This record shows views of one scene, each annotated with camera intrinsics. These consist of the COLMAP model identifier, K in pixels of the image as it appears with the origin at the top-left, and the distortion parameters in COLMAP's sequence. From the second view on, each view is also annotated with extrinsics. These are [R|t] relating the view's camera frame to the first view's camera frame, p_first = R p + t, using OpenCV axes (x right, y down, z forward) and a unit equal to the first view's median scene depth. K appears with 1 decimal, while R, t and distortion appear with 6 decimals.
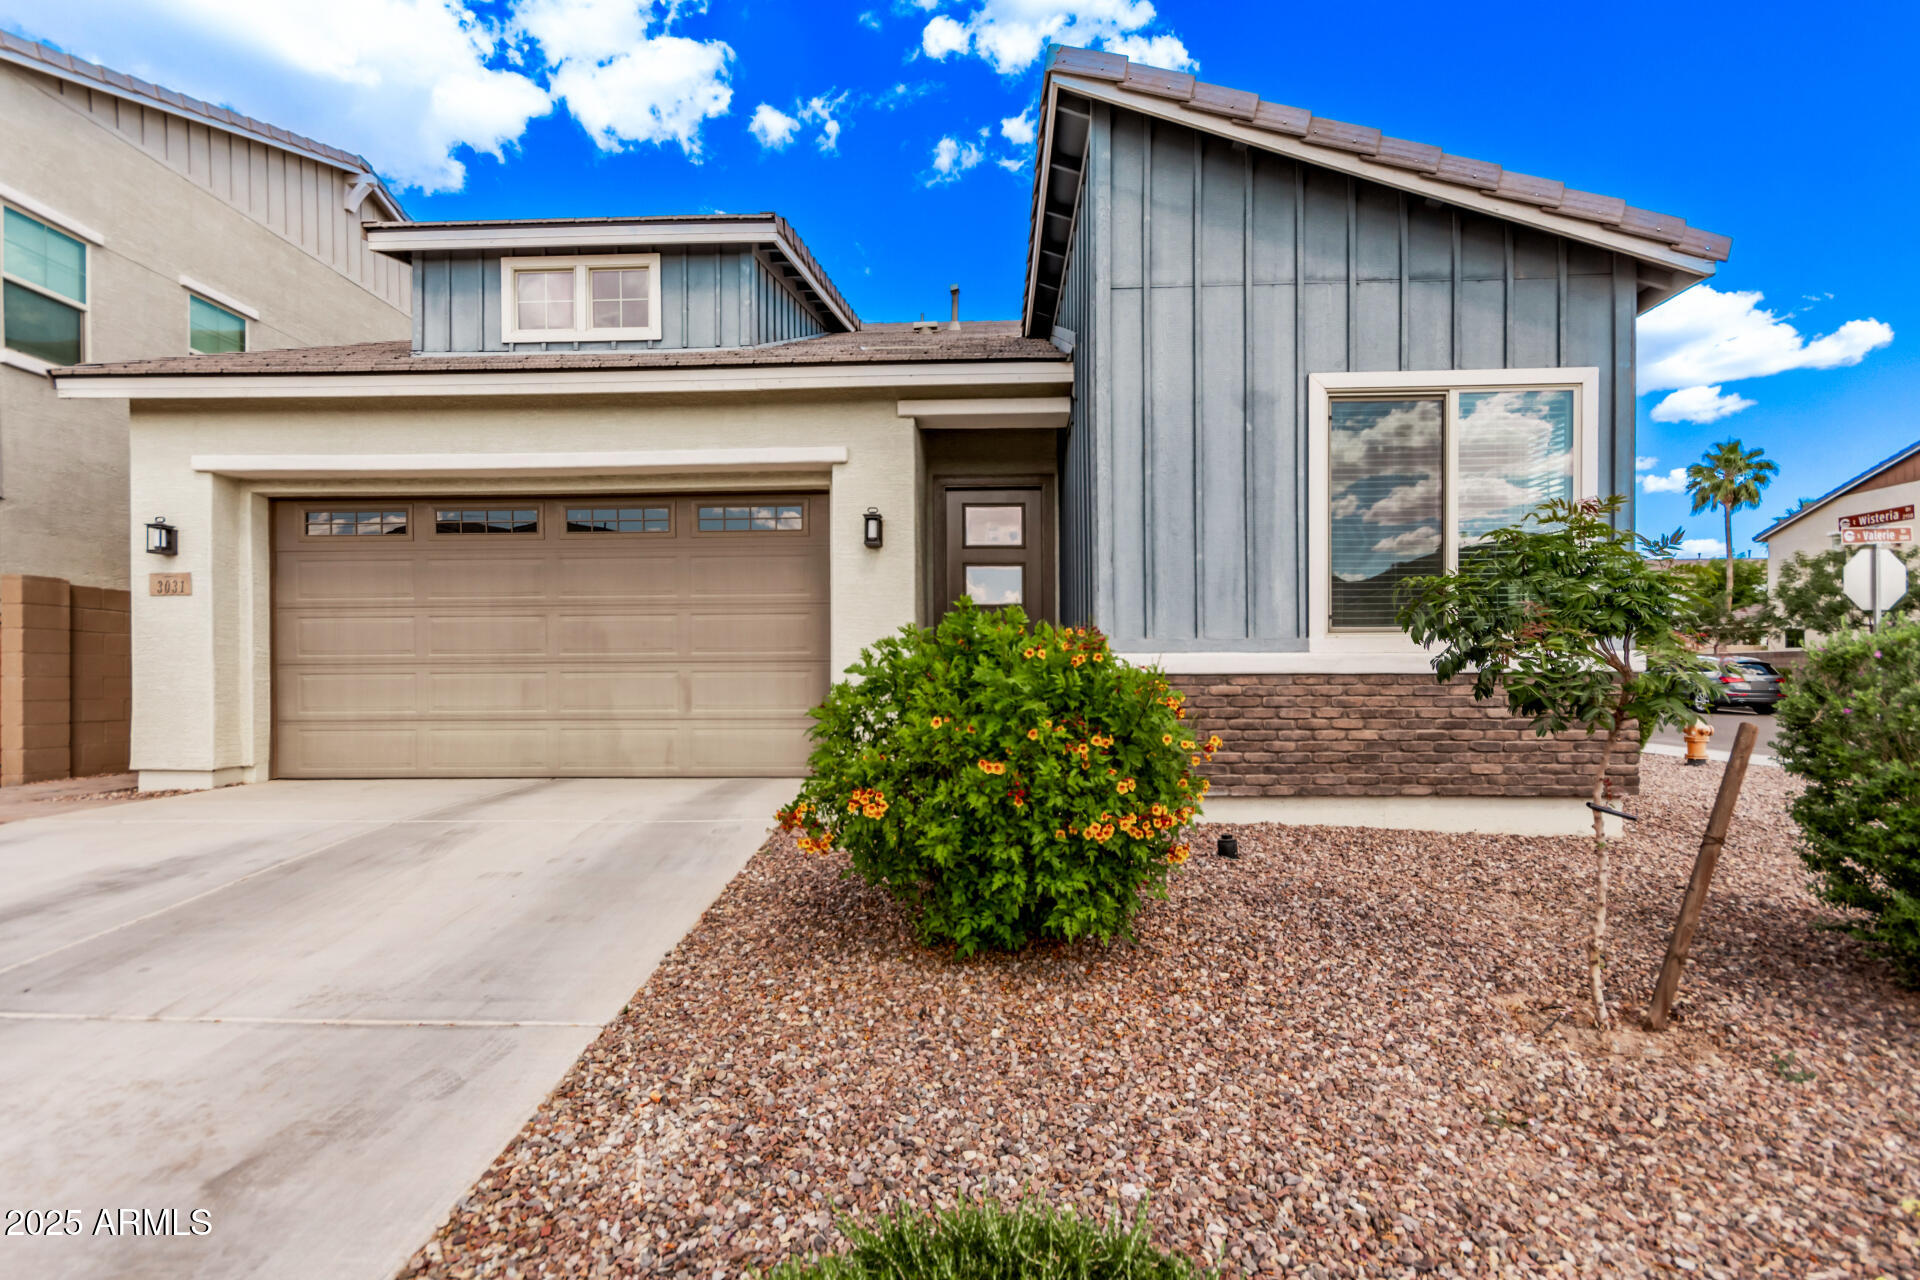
lens RADIAL K [[896.2, 0, 960.1], [0, 896.2, 681.2], [0, 0, 1]] dist [0.007255, -0.000567]
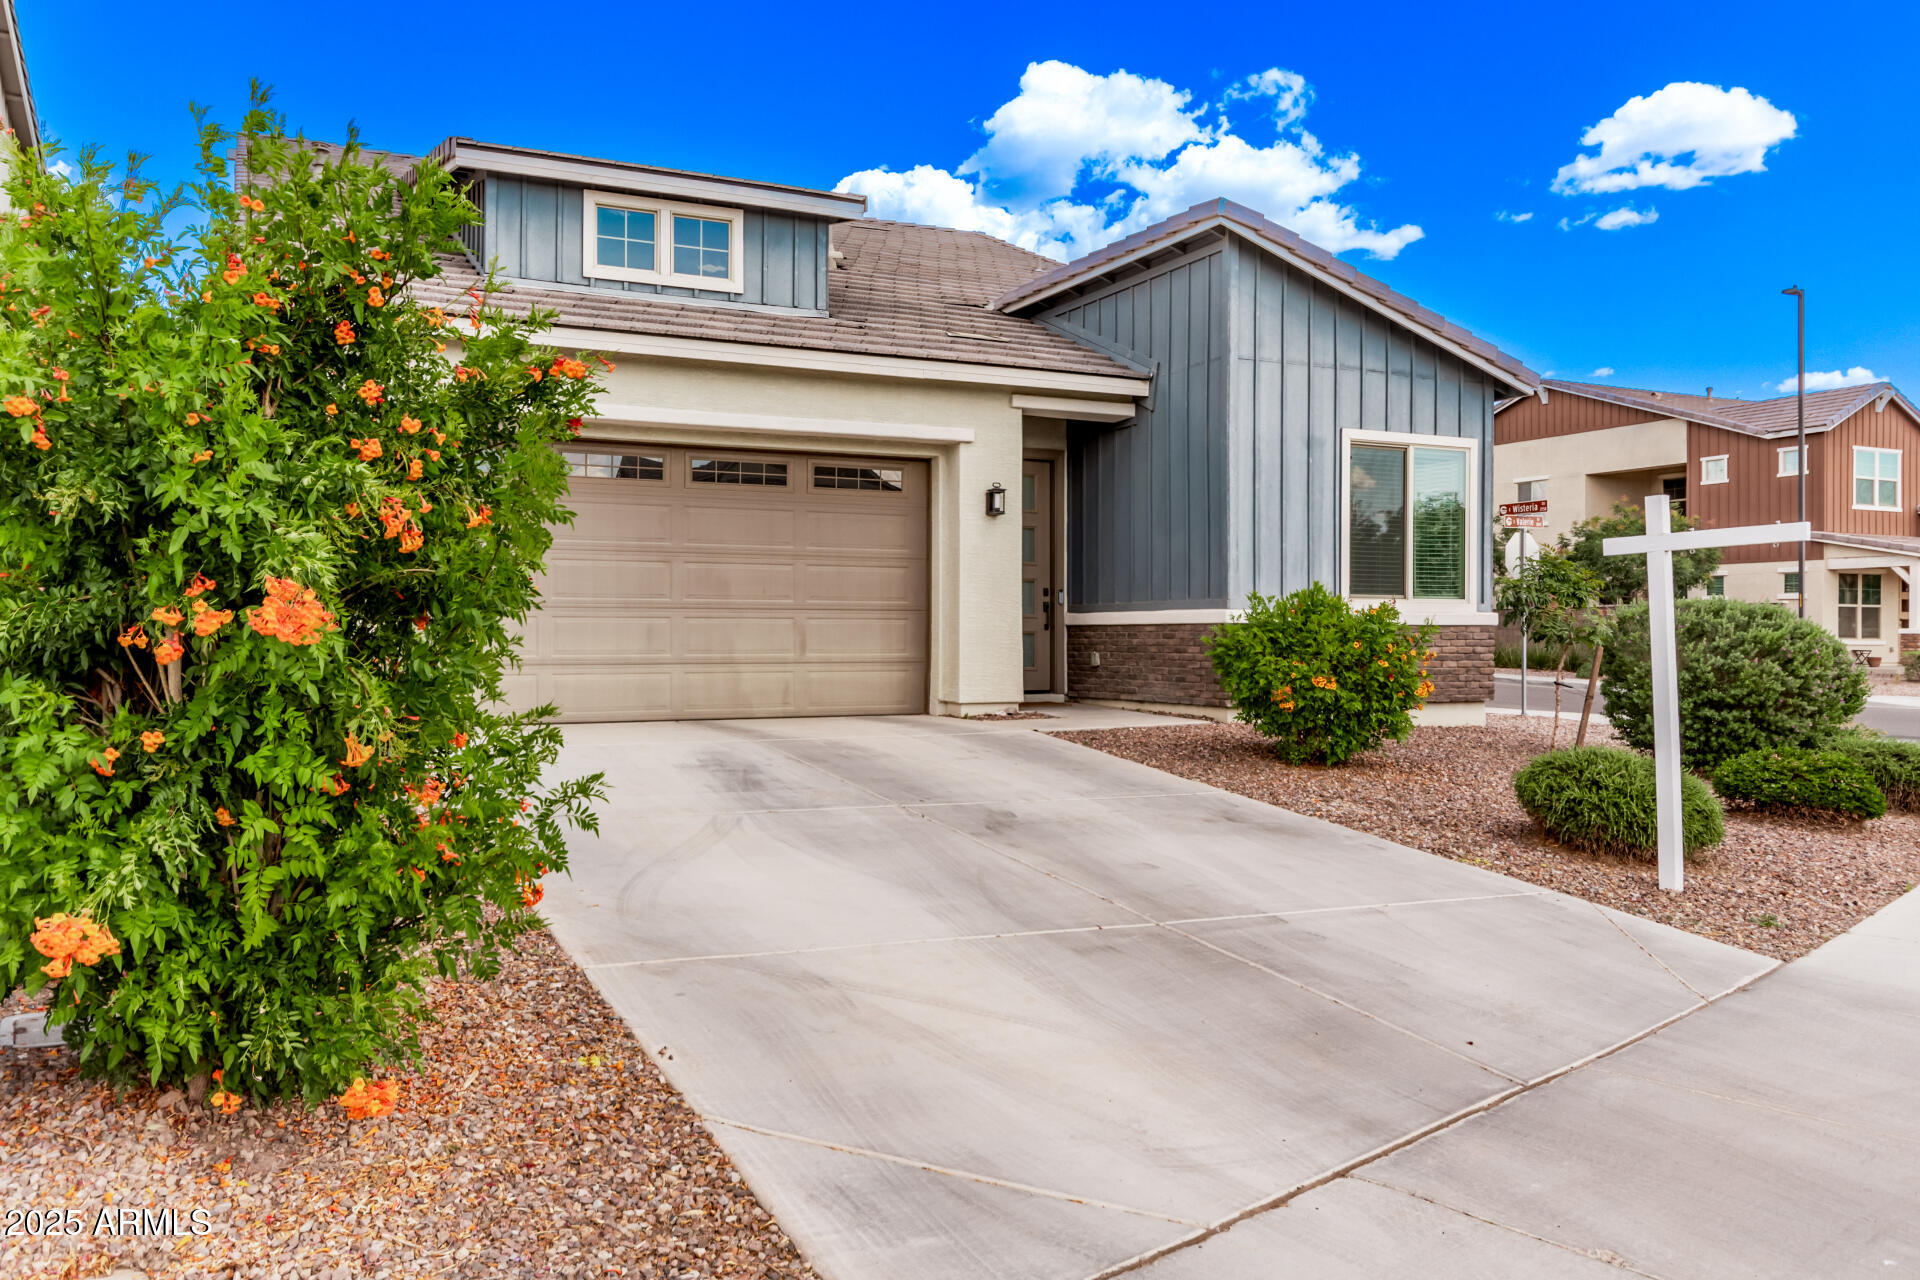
lens RADIAL K [[1416.4, 0, 960.0], [0, 1416.4, 640.0], [0, 0, 1]] dist [-0.008007, -0.000554]
pose [[0.883457, 0.004586, 0.468489, -0.934399], [-0.004580, 0.999989, -0.001154, 0.016412], [-0.468489, -0.001126, 0.883468, -0.586144]]
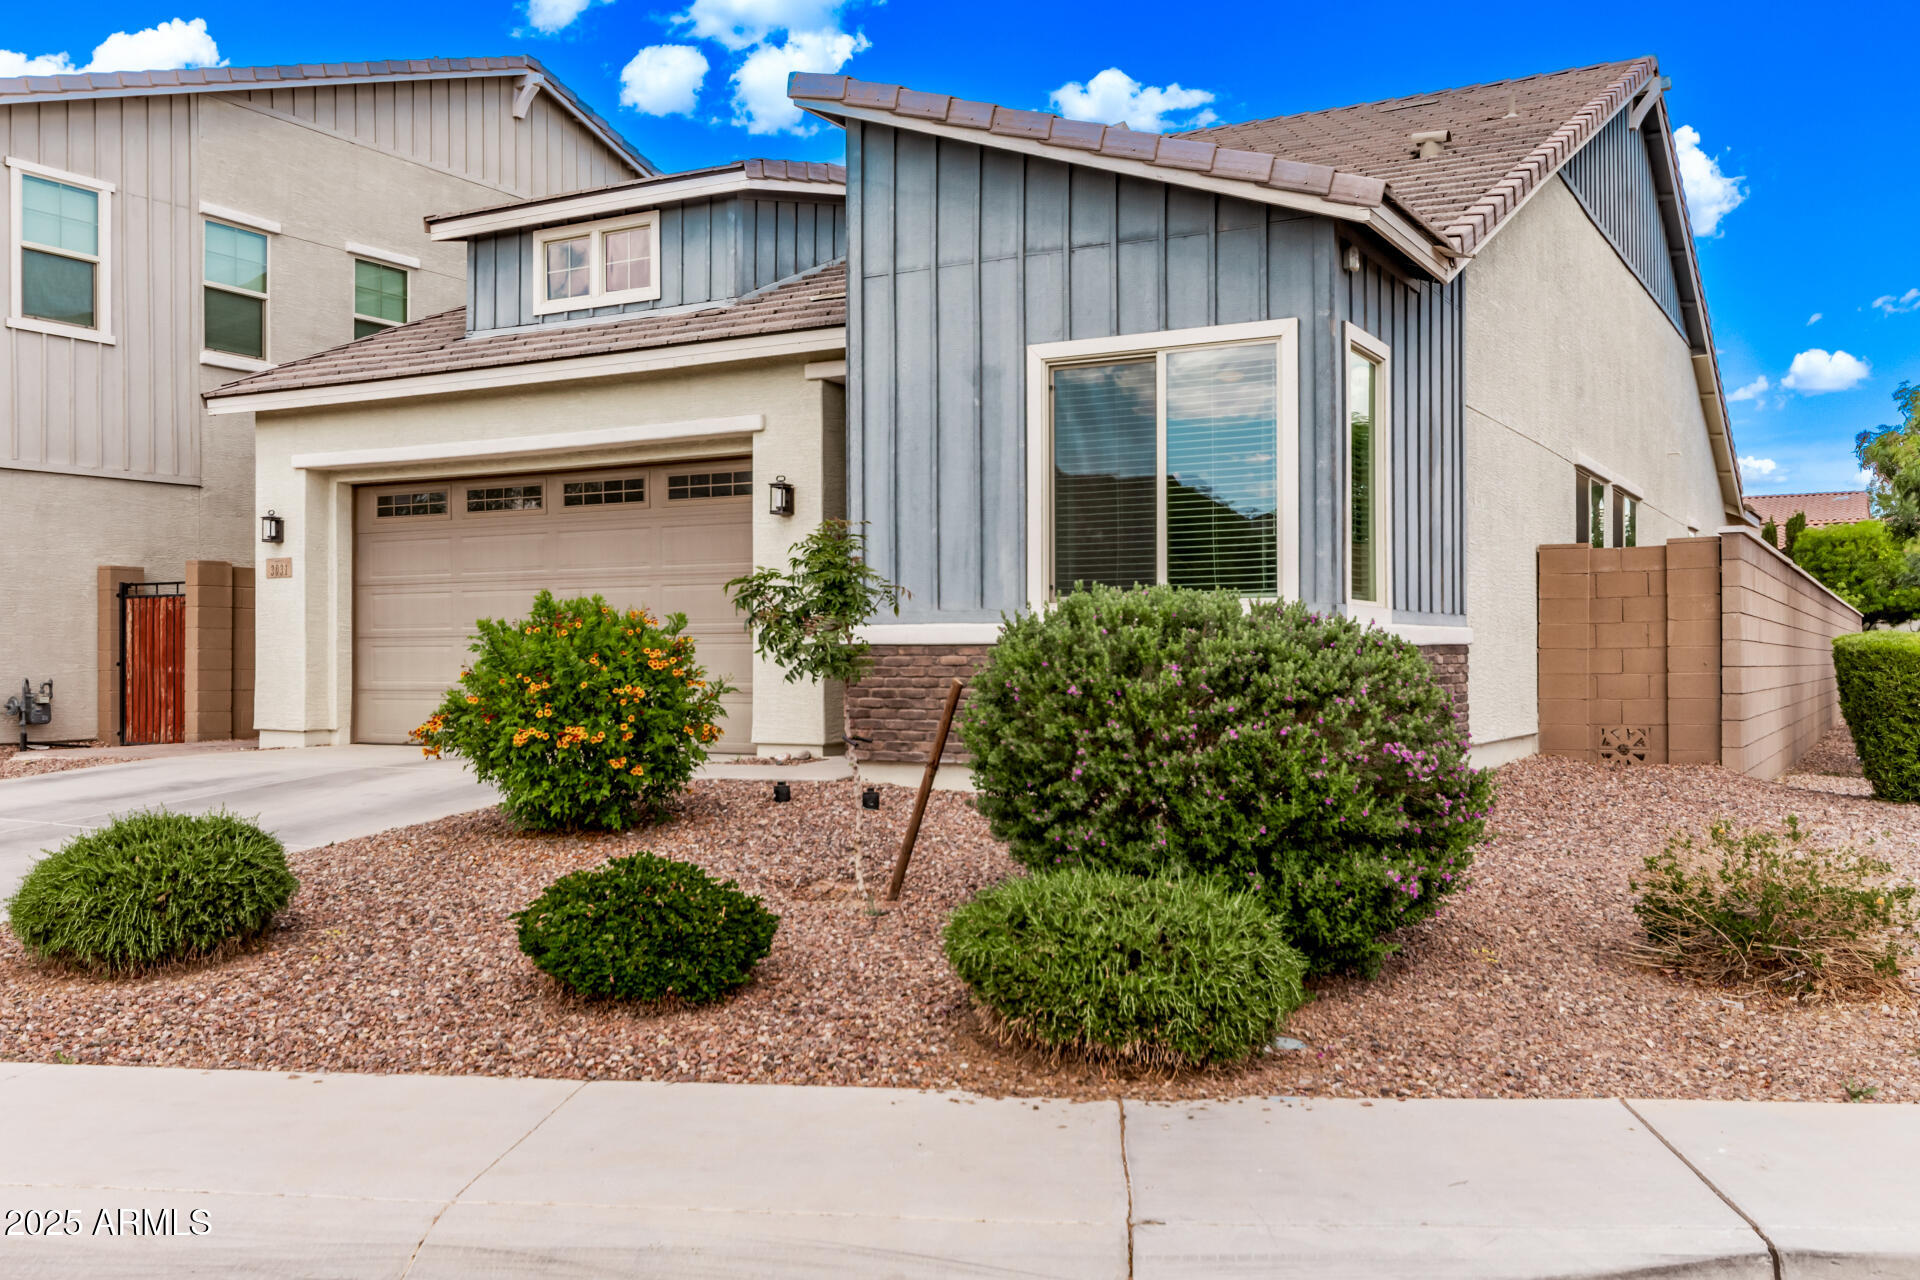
lens RADIAL K [[1715.5, 0, 960.0], [0, 1715.5, 640.0], [0, 0, 1]] dist [0.009617, 0.008073]
pose [[0.891616, -0.002900, -0.452782, 0.847188], [-0.002814, 0.999925, -0.011945, 0.007208], [0.452783, 0.011924, 0.891541, -0.531084]]
